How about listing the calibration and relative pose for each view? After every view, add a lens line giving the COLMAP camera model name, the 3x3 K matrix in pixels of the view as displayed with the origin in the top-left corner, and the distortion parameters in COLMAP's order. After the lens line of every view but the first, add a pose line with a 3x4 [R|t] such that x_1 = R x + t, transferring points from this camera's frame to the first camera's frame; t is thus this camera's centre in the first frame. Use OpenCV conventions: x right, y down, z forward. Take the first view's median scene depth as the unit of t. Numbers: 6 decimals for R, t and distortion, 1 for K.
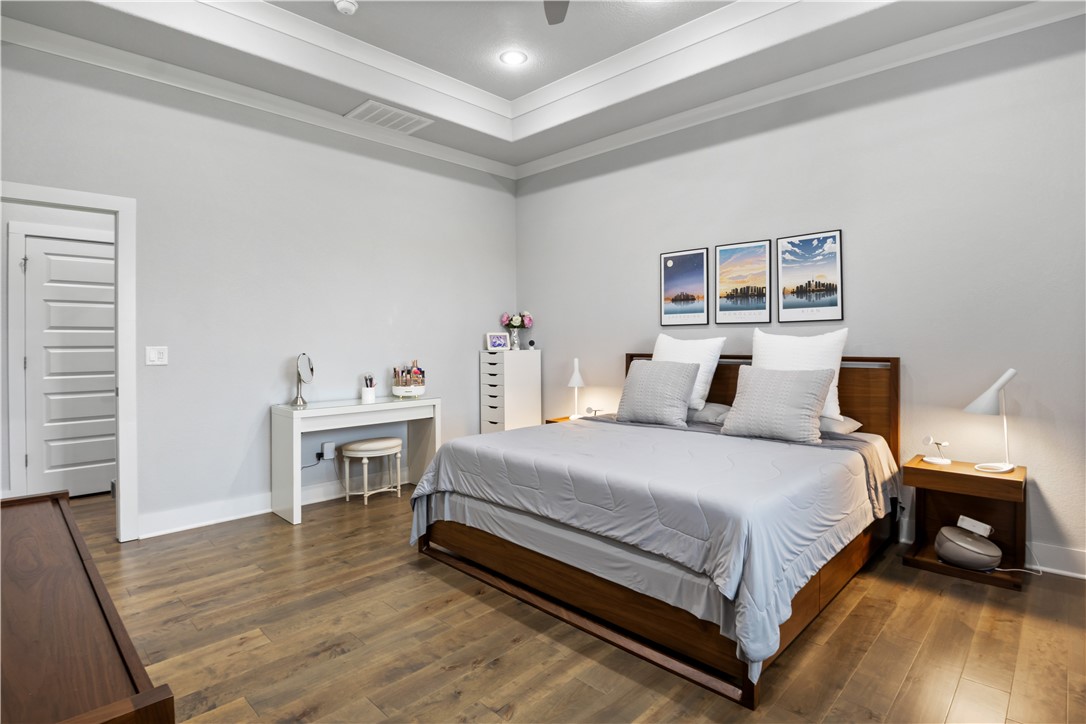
lens RADIAL K [[548.7, 0, 550.4], [0, 548.7, 338.8], [0, 0, 1]] dist [-0.026501, -0.003395]
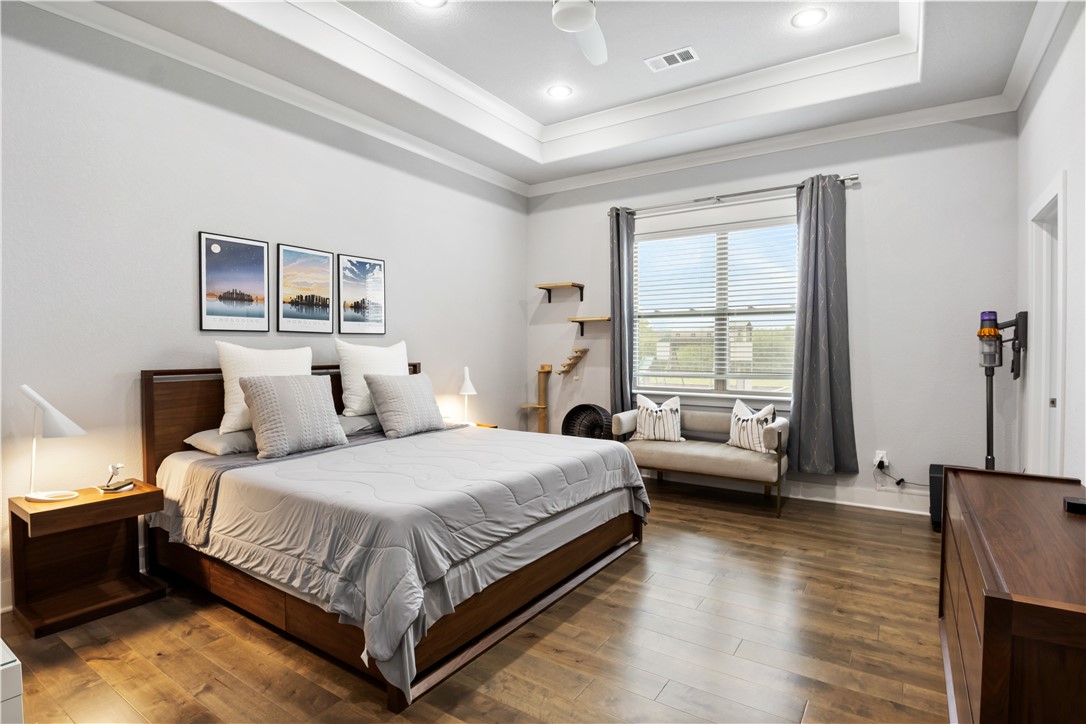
lens RADIAL K [[548.7, 0, 543.7], [0, 548.7, 361.7], [0, 0, 1]] dist [-0.026501, -0.003395]
pose [[-0.178286, -0.017993, 0.983814, -0.684929], [-0.002610, 0.999838, 0.017813, 0.004635], [-0.983975, 0.000608, -0.178304, 0.785648]]
